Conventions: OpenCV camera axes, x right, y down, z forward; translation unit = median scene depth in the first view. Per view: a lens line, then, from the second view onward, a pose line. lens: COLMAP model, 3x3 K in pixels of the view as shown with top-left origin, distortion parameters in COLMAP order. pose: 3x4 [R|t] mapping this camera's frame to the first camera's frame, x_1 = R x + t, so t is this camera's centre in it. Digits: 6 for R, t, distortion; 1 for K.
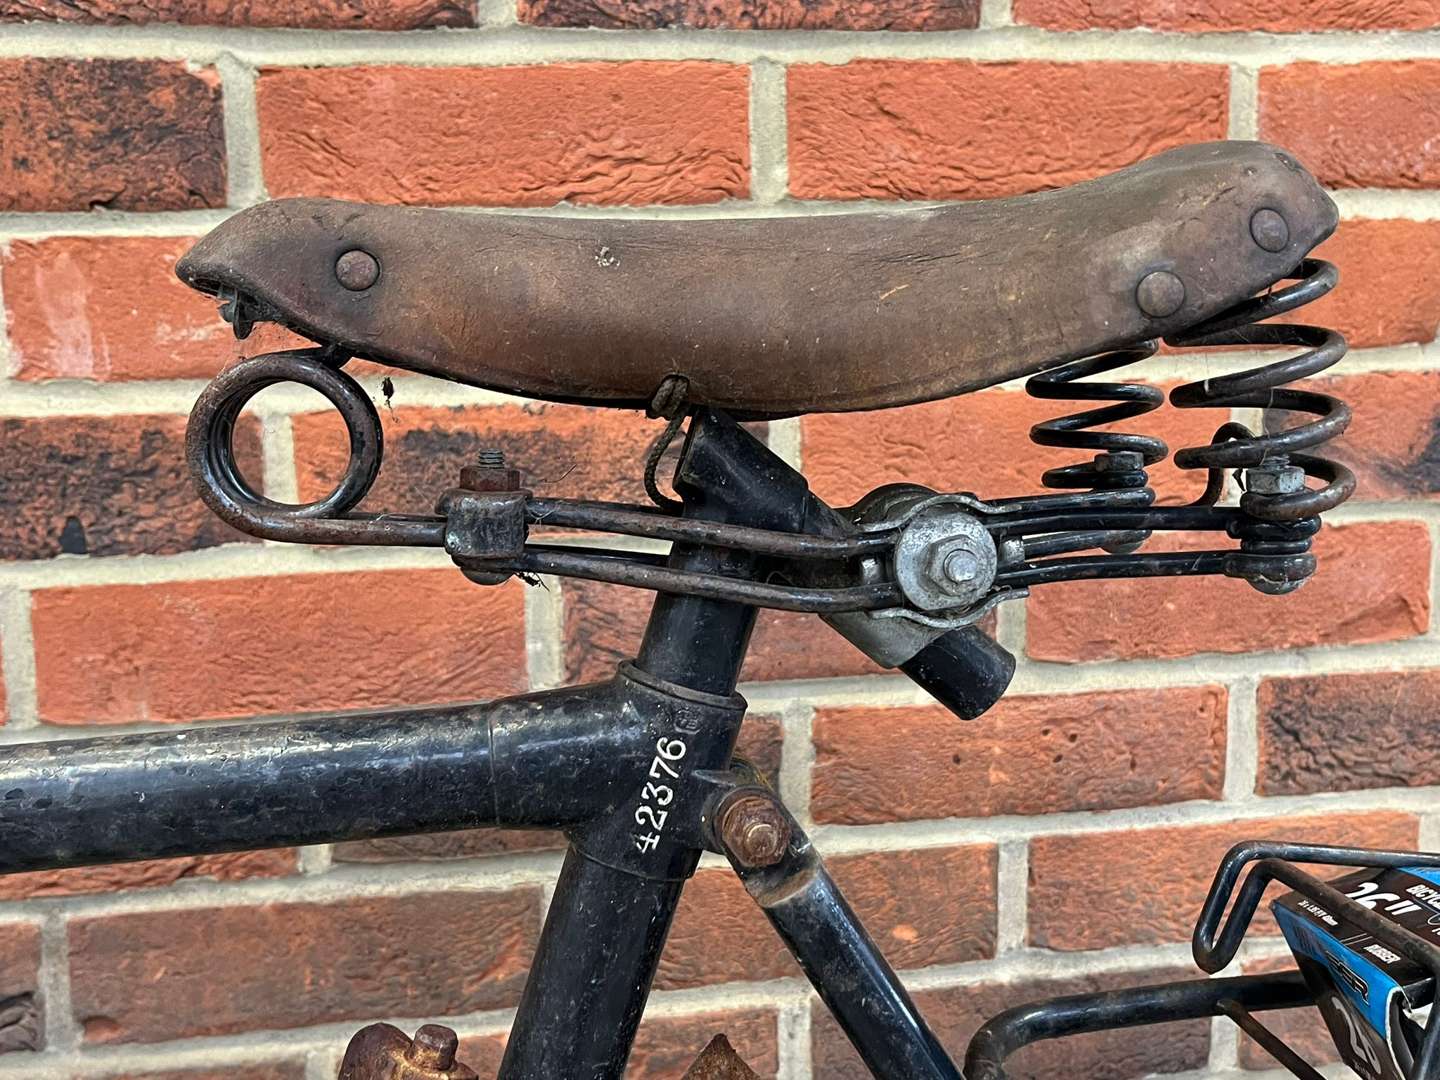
lens RADIAL K [[1401.3, 0, 706.9], [0, 1401.3, 549.1], [0, 0, 1]] dist [0.024751, 0.000000]
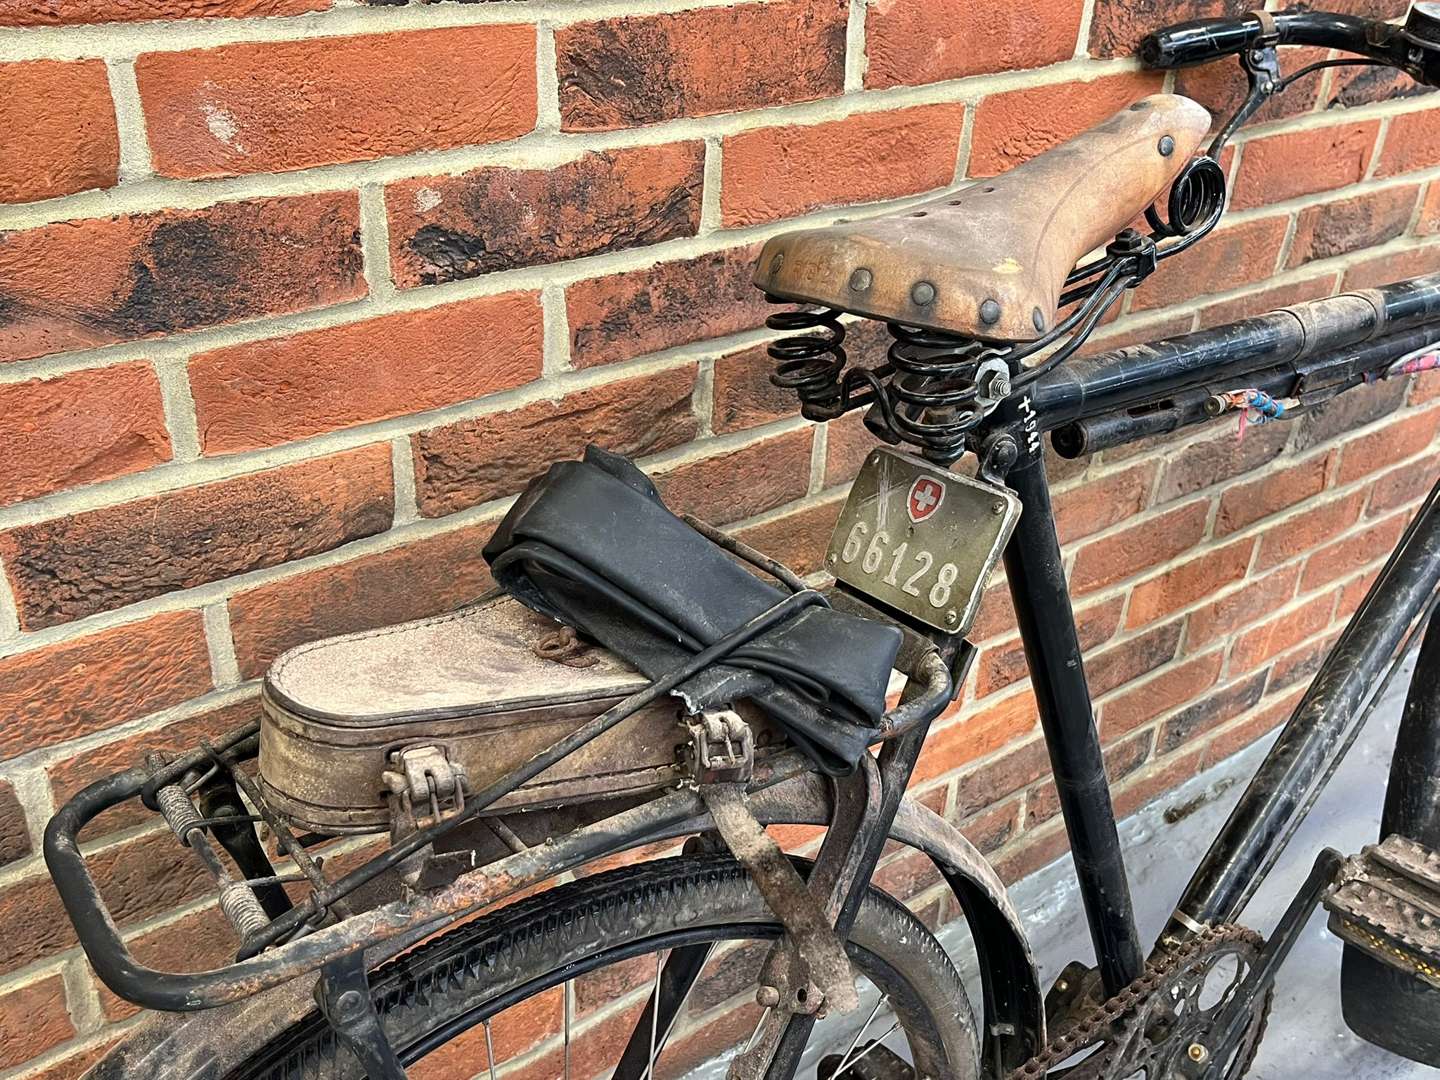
lens RADIAL K [[1401.3, 0, 723.9], [0, 1401.3, 568.1], [0, 0, 1]] dist [0.024751, 0.000000]
pose [[0.879698, -0.184047, 0.438473, 0.437247], [-0.006246, 0.917514, 0.397653, -0.313773], [-0.475492, -0.352553, 0.805986, -0.074741]]
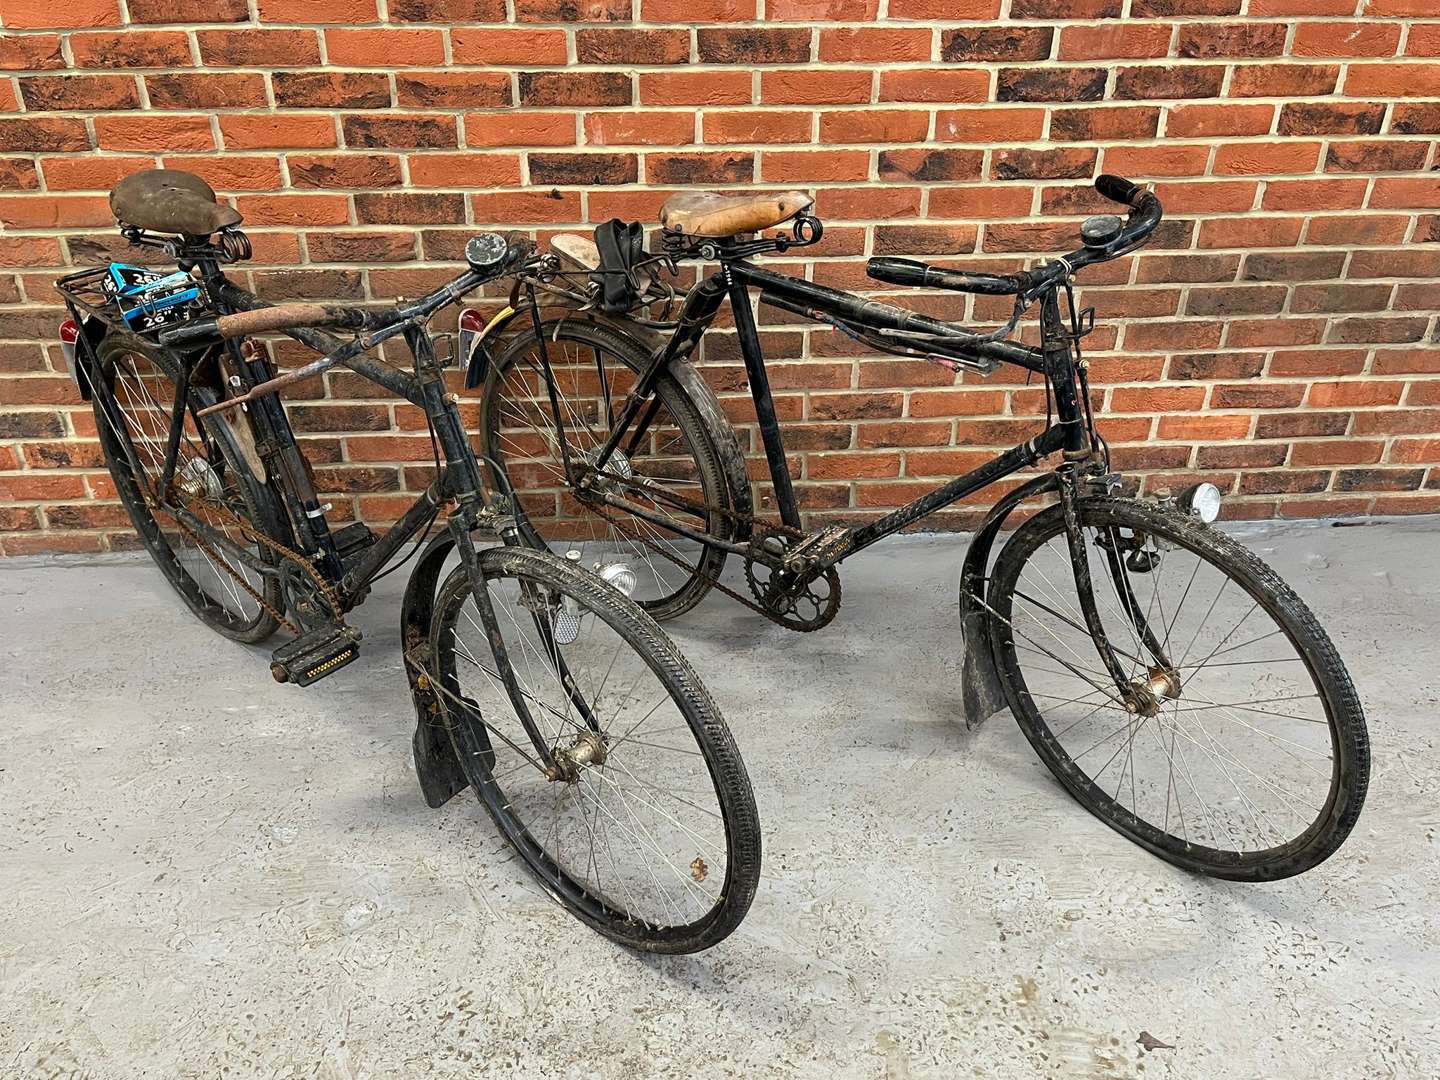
lens RADIAL K [[1176.4, 0, 719.7], [0, 1176.4, 531.5], [0, 0, 1]] dist [0.027015, -0.009446]
pose [[0.995139, 0.074899, -0.063946, 0.252077], [-0.043033, 0.914744, 0.401737, -0.483341], [0.088584, -0.397032, 0.913520, -2.690596]]
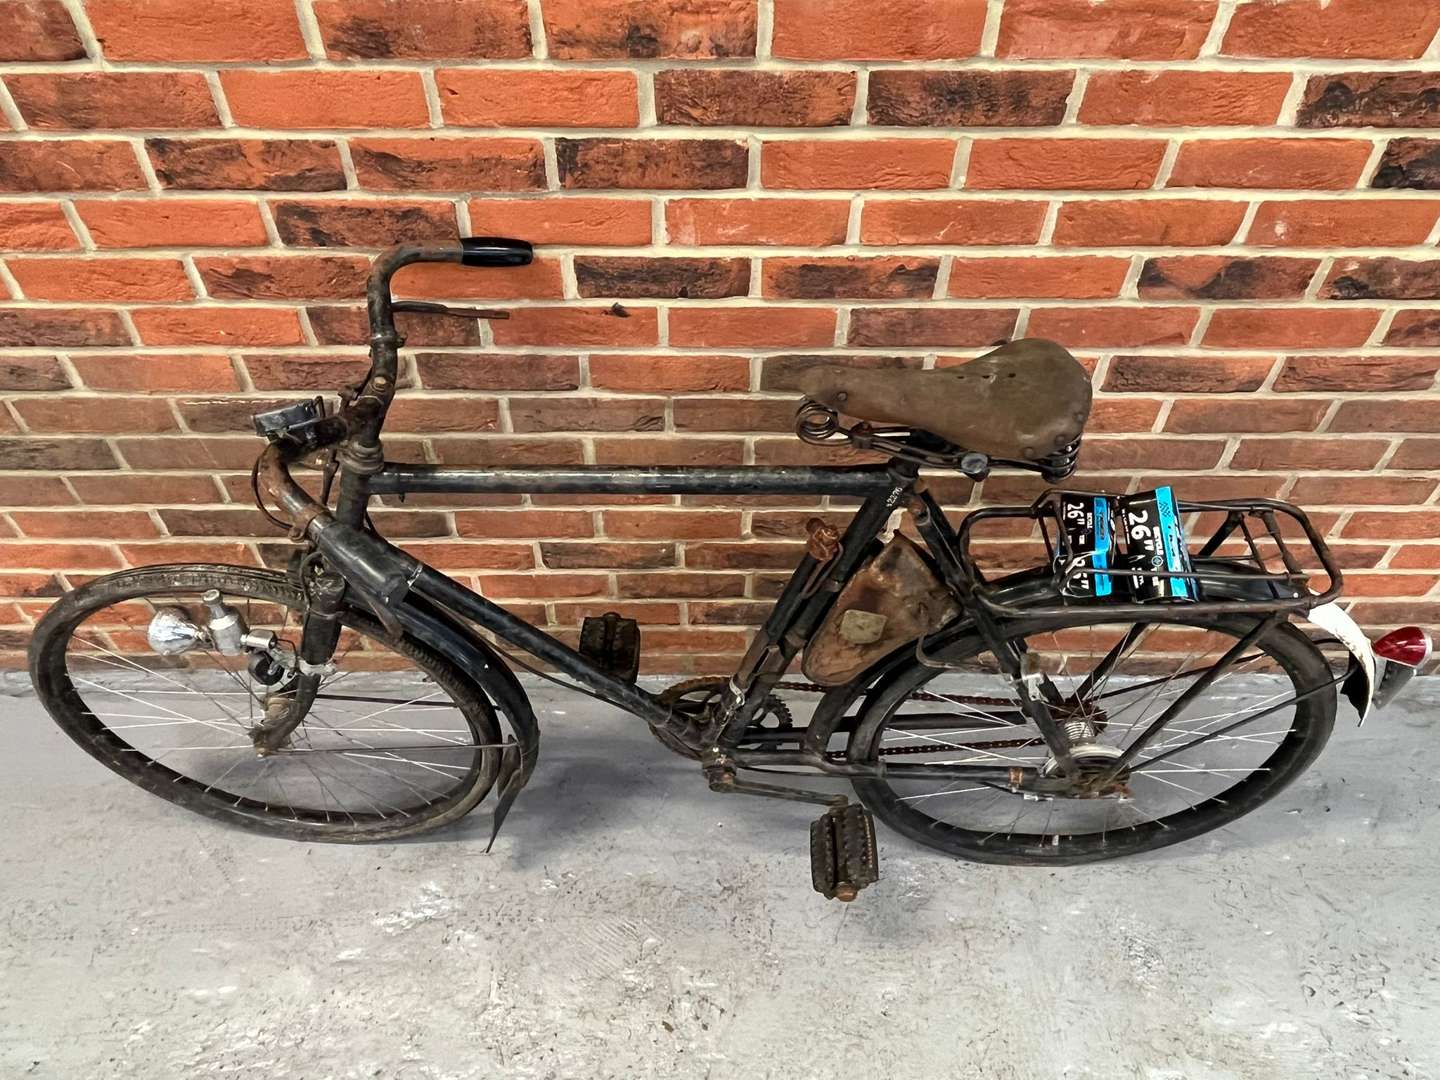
lens RADIAL K [[1030.9, 0, 709.6], [0, 1030.9, 526.2], [0, 0, 1]] dist [-0.000873, -0.003483]
pose [[0.987271, 0.133328, -0.086711, -0.144983], [-0.045720, 0.760105, 0.648190, -0.936575], [0.152332, -0.635975, 0.756526, -0.808762]]
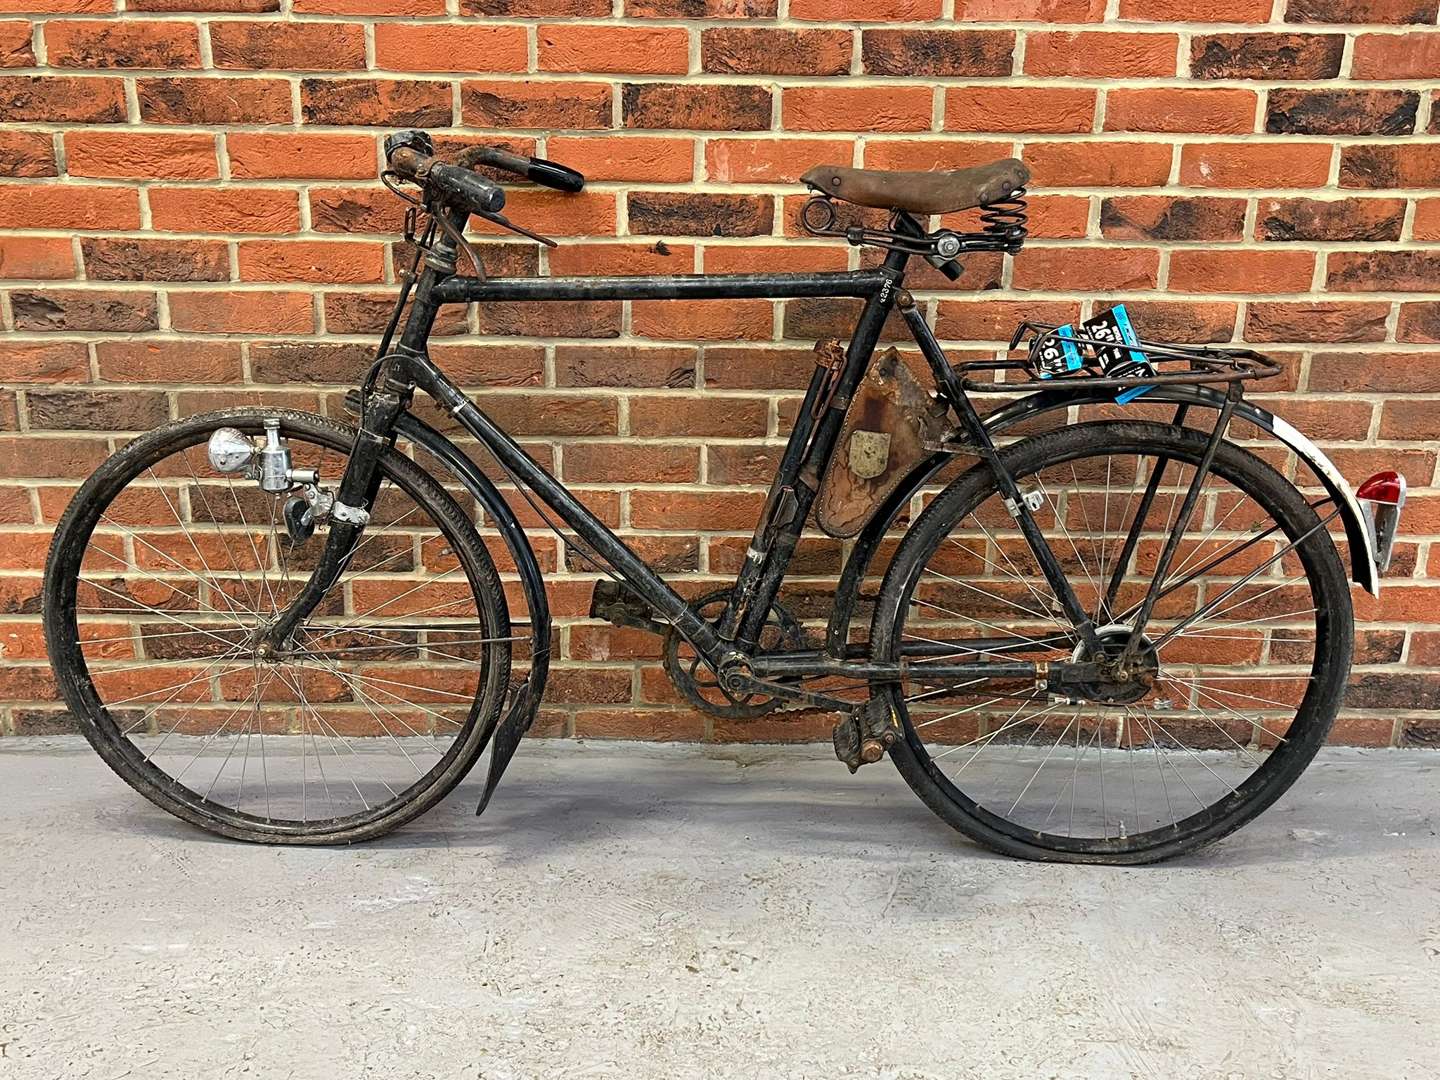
lens RADIAL K [[1401.3, 0, 719.7], [0, 1401.3, 543.8], [0, 0, 1]] dist [0.024751, 0.000000]
pose [[0.988336, 0.083053, -0.127648, 0.040465], [-0.056651, 0.978553, 0.198054, 0.056758], [0.141359, -0.188513, 0.971844, -2.234694]]
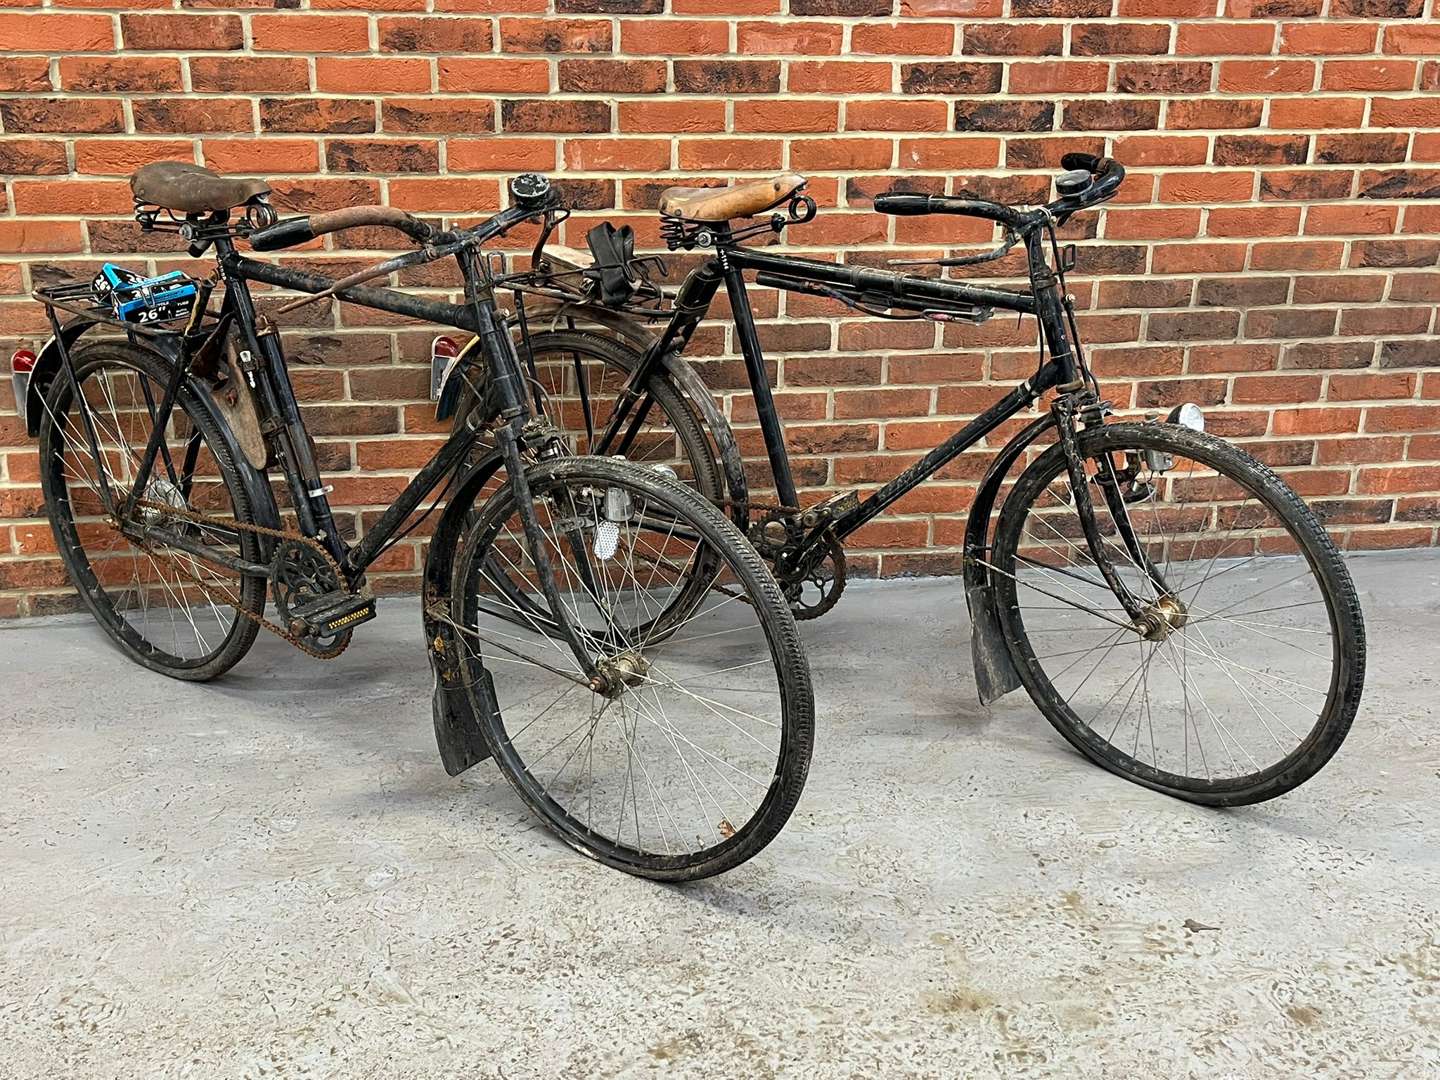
lens RADIAL K [[1452.0, 0, 714.4], [0, 1452.0, 545.9], [0, 0, 1]] dist [0.026622, 0.000000]
pose [[0.999331, 0.032878, 0.016029, -0.031549], [-0.035519, 0.976917, 0.210647, 0.056743], [-0.008734, -0.211075, 0.977431, -3.629596]]
